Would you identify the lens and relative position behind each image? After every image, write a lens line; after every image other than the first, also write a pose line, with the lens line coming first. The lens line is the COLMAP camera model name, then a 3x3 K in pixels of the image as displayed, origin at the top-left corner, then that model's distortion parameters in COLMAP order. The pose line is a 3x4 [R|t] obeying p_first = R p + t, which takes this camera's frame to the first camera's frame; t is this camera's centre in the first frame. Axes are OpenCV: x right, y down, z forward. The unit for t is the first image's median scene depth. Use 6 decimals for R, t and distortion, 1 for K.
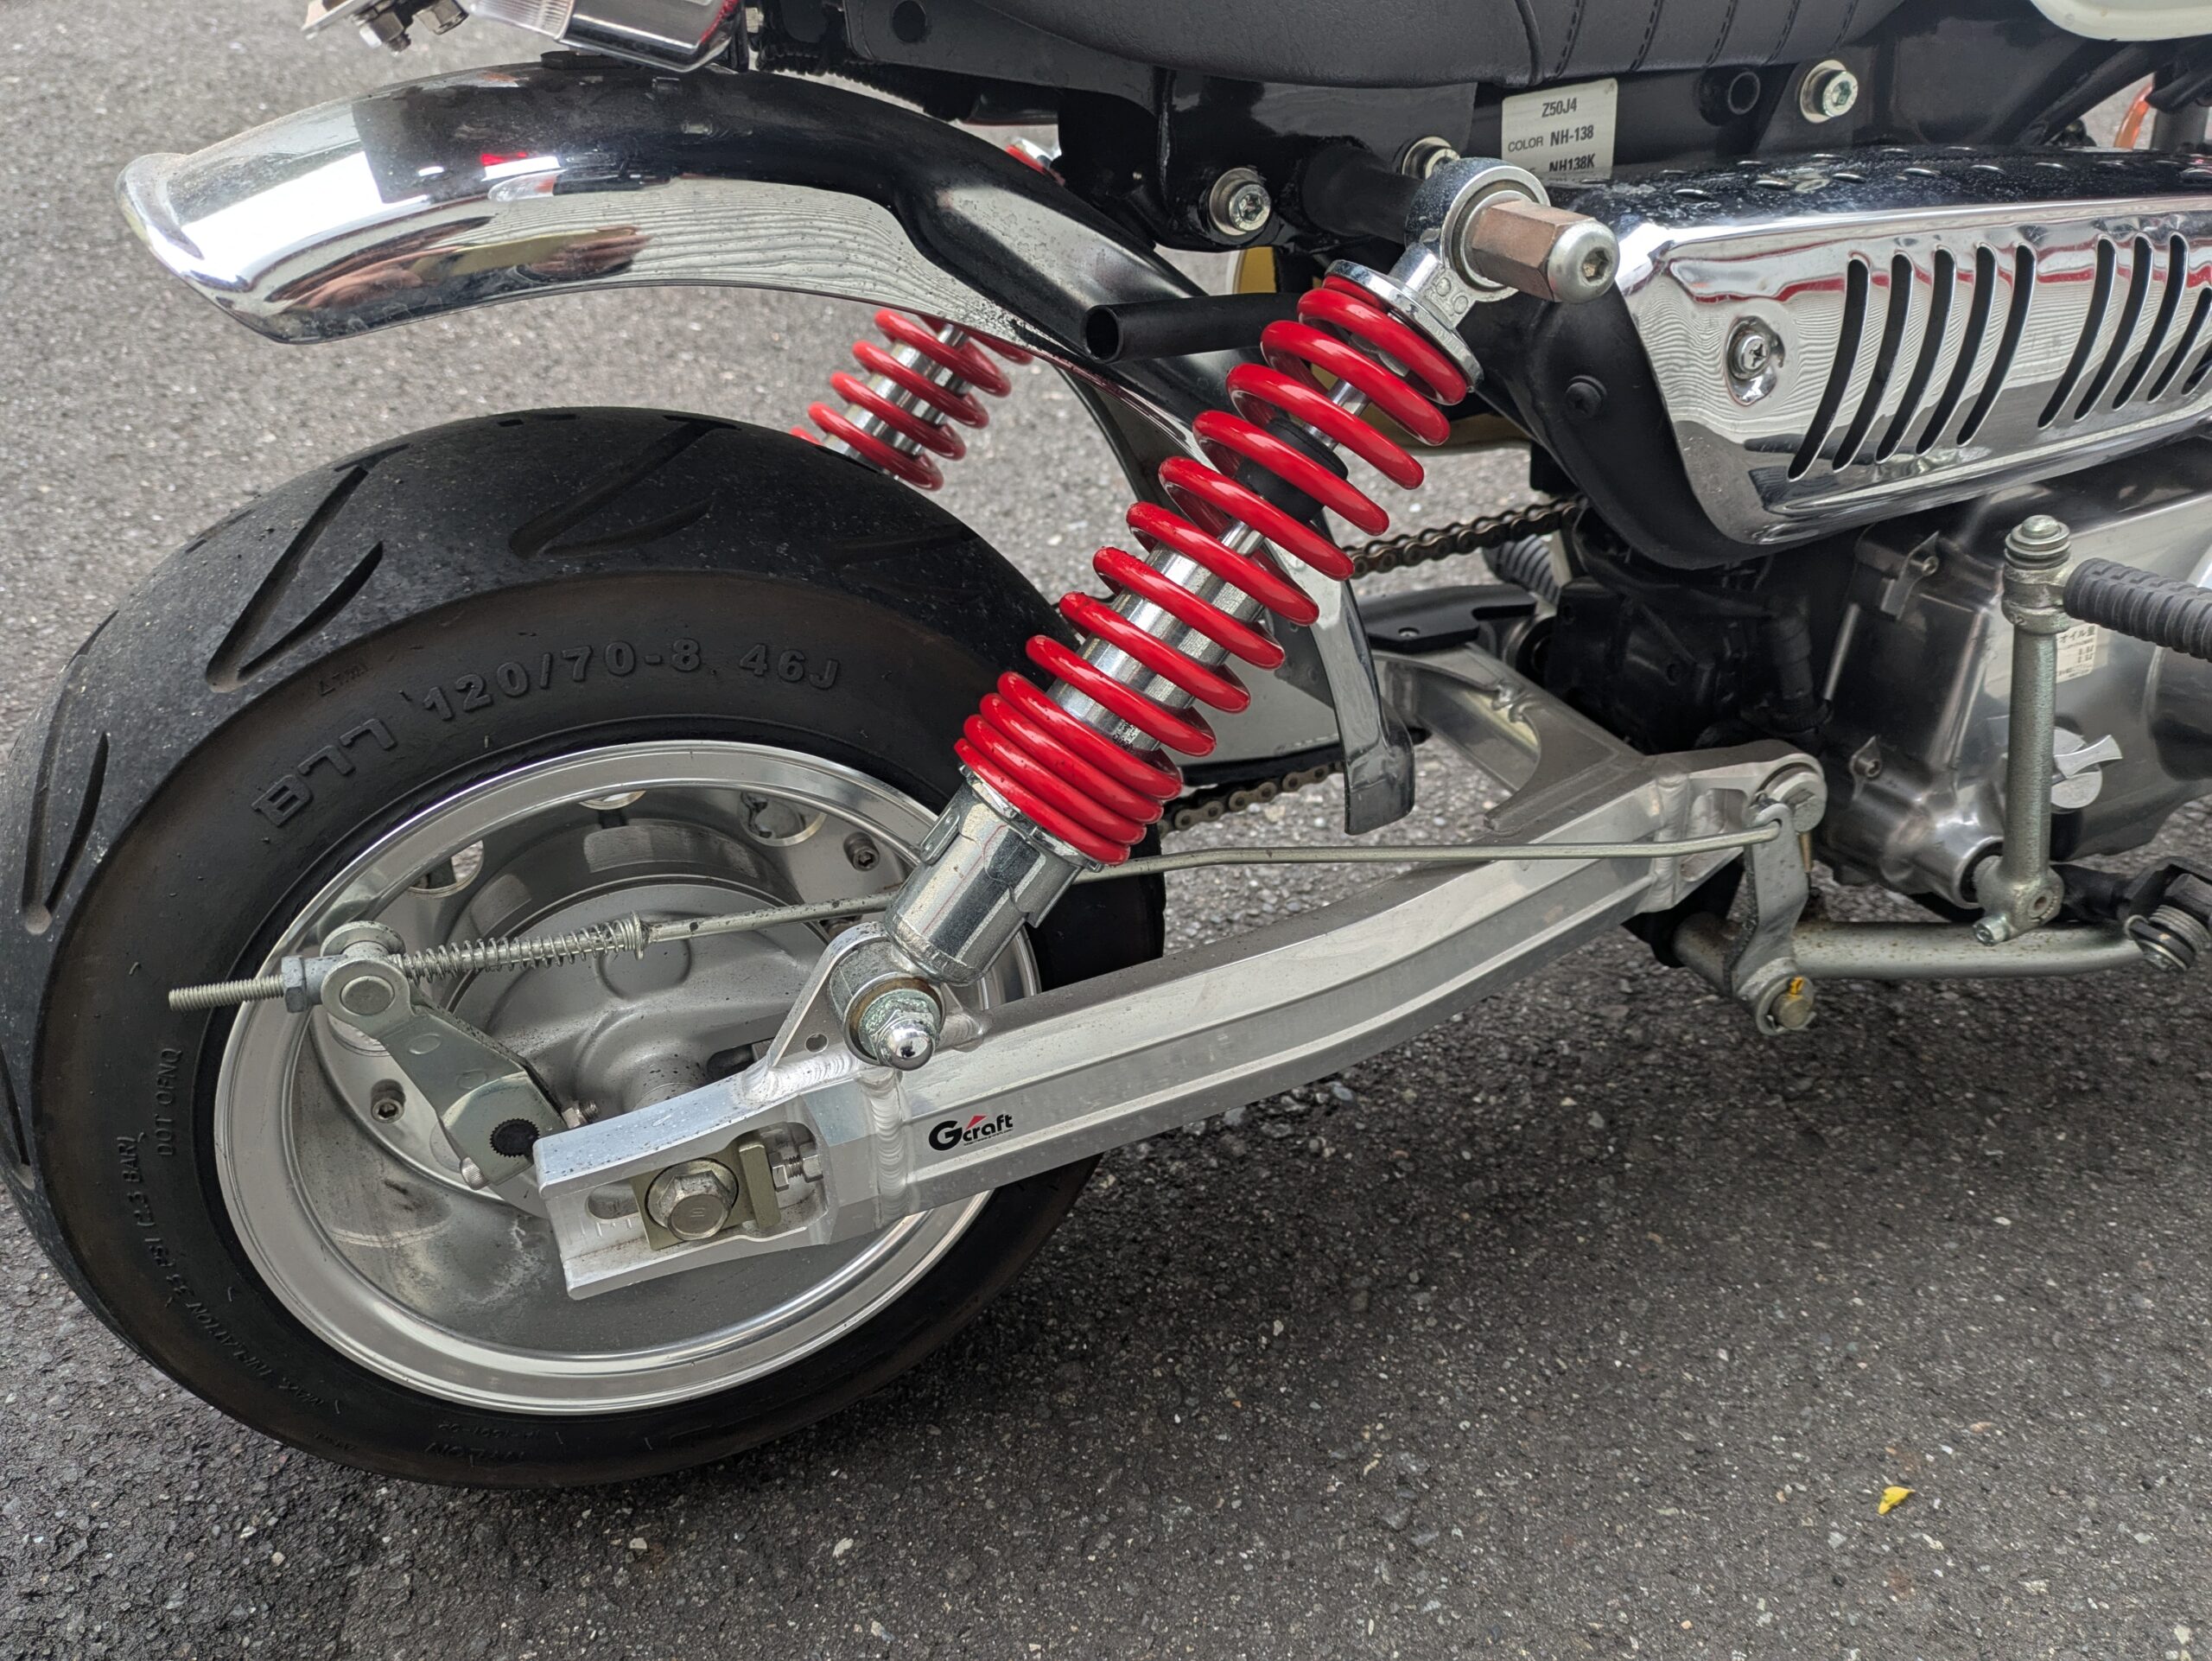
lens RADIAL K [[1620.5, 0, 1106.0], [0, 1620.5, 830.5], [0, 0, 1]] dist [0.064522, -0.050309]
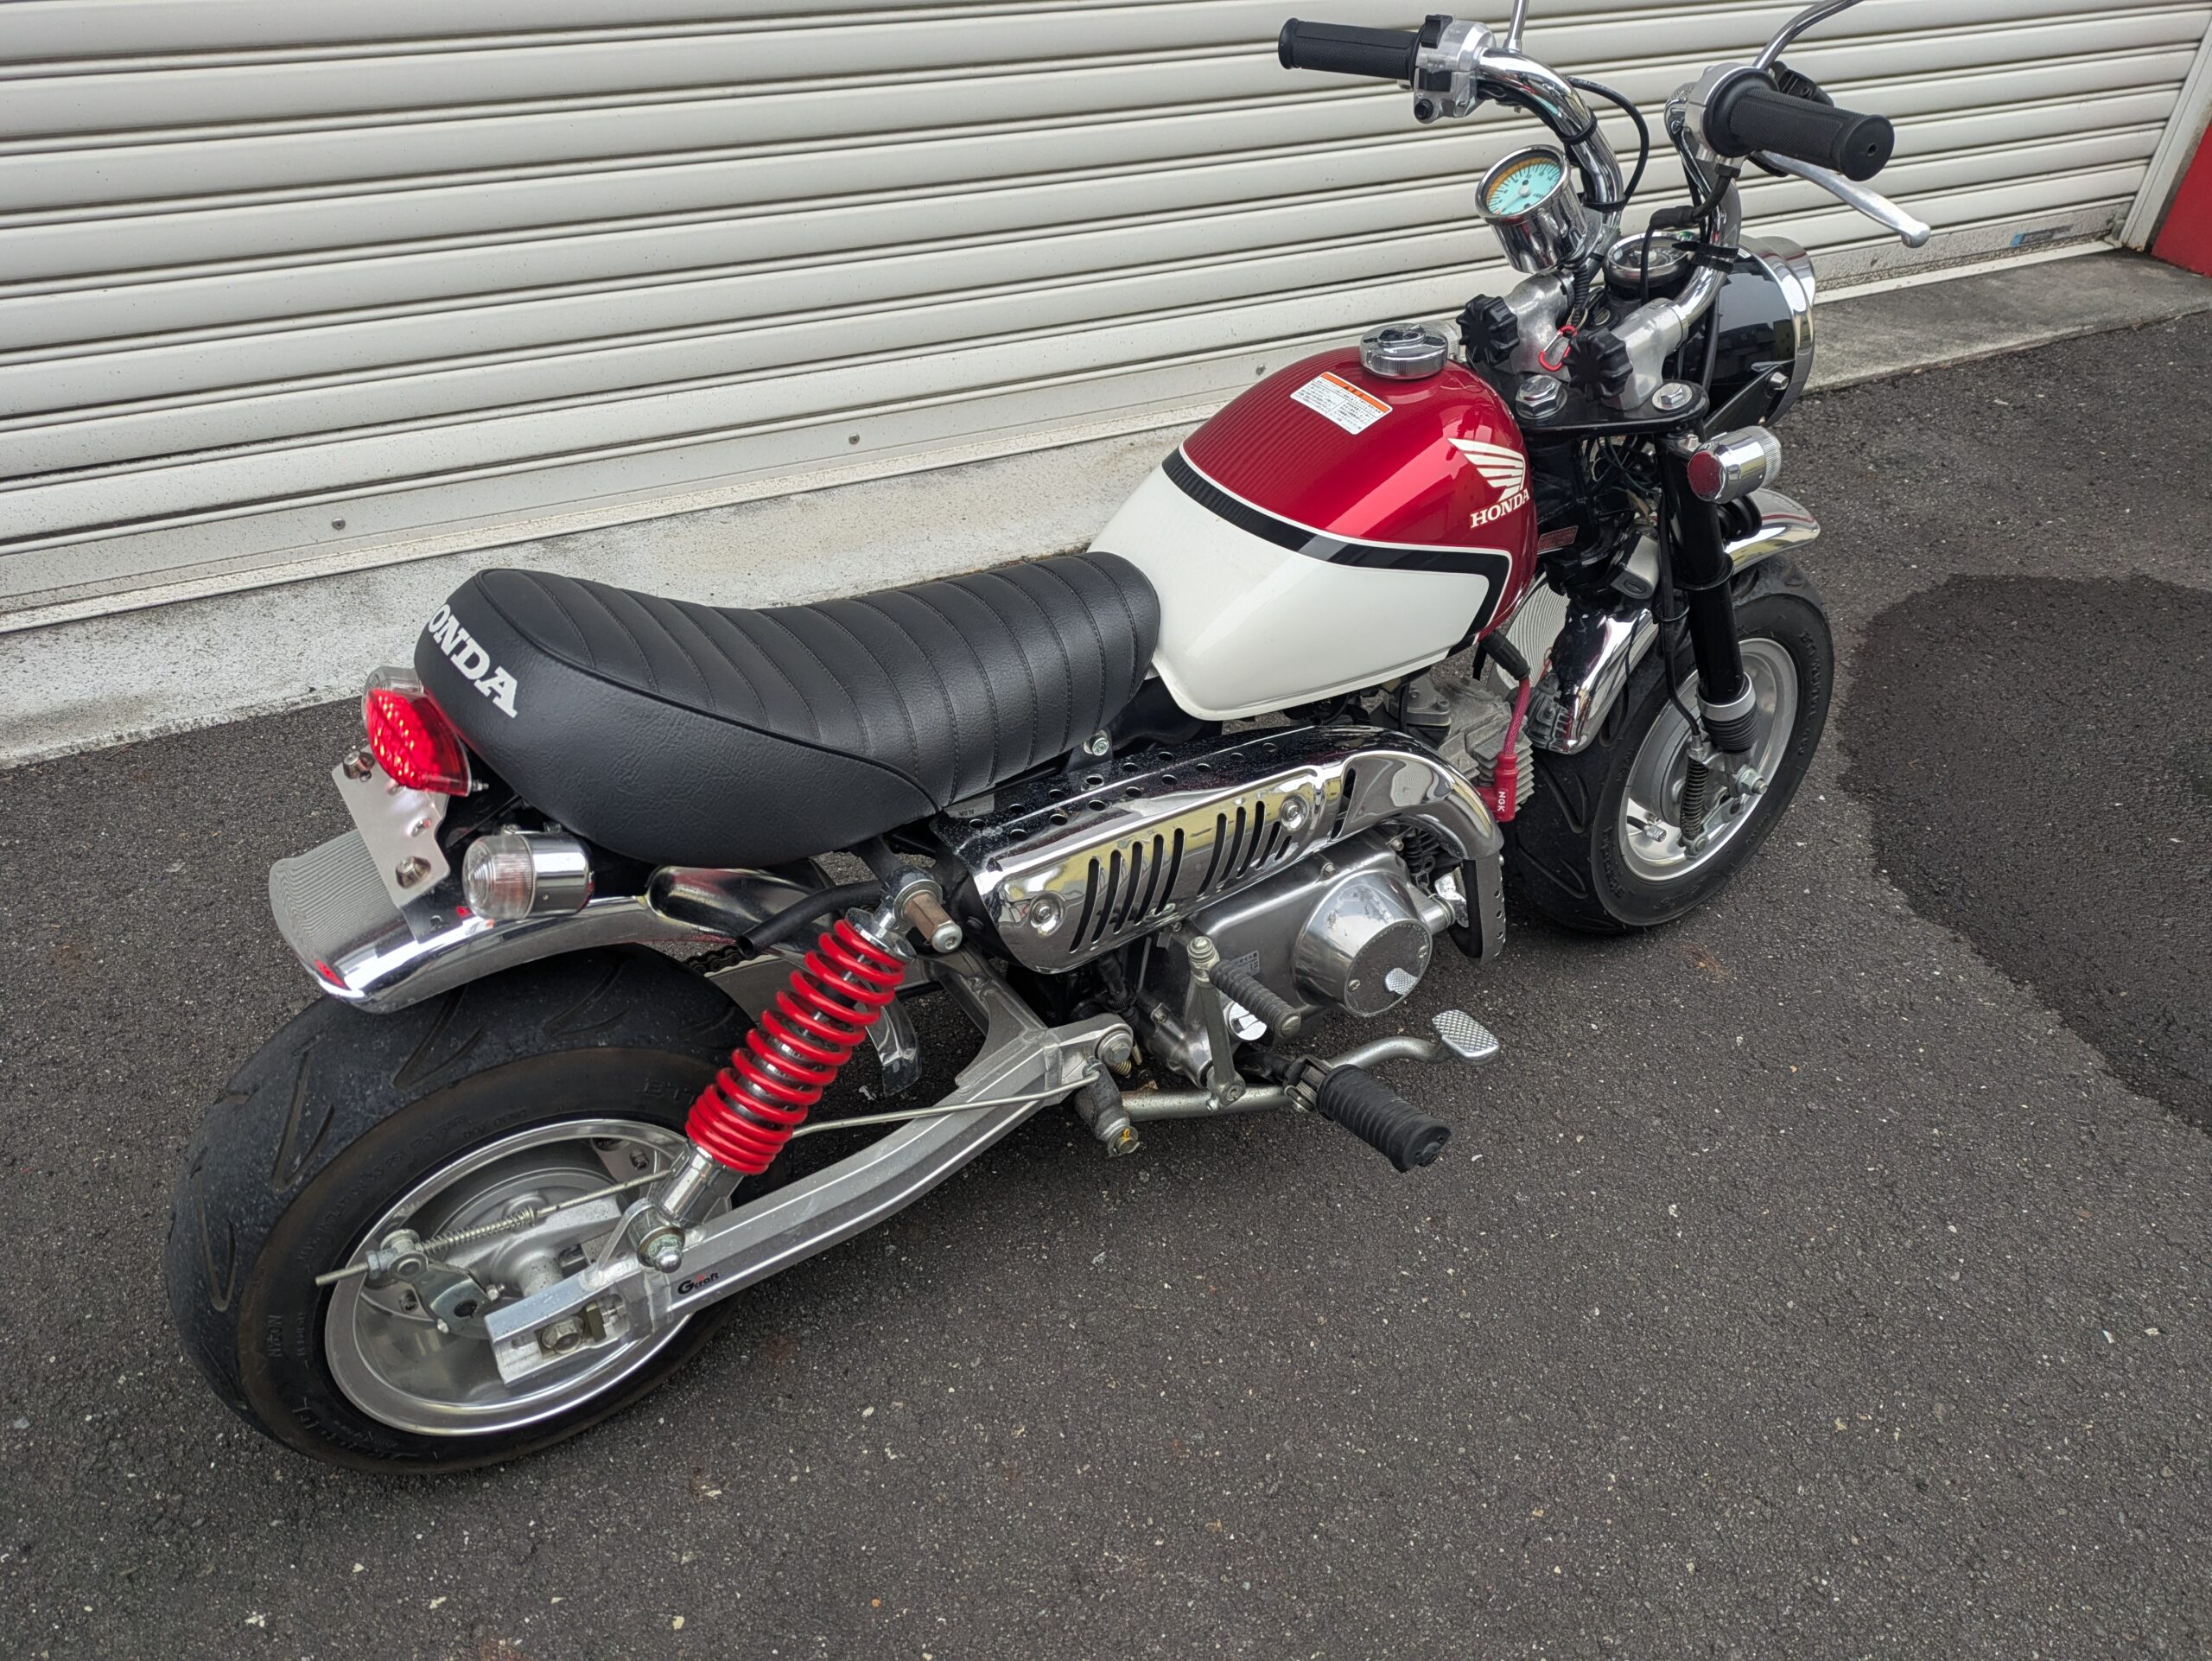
lens RADIAL K [[1620.5, 0, 1106.0], [0, 1620.5, 830.5], [0, 0, 1]] dist [0.064522, -0.050309]
pose [[0.978699, -0.046276, 0.200019, 0.037963], [0.029058, 0.995681, 0.088175, -0.580526], [-0.203236, -0.080484, 0.975816, -1.140436]]
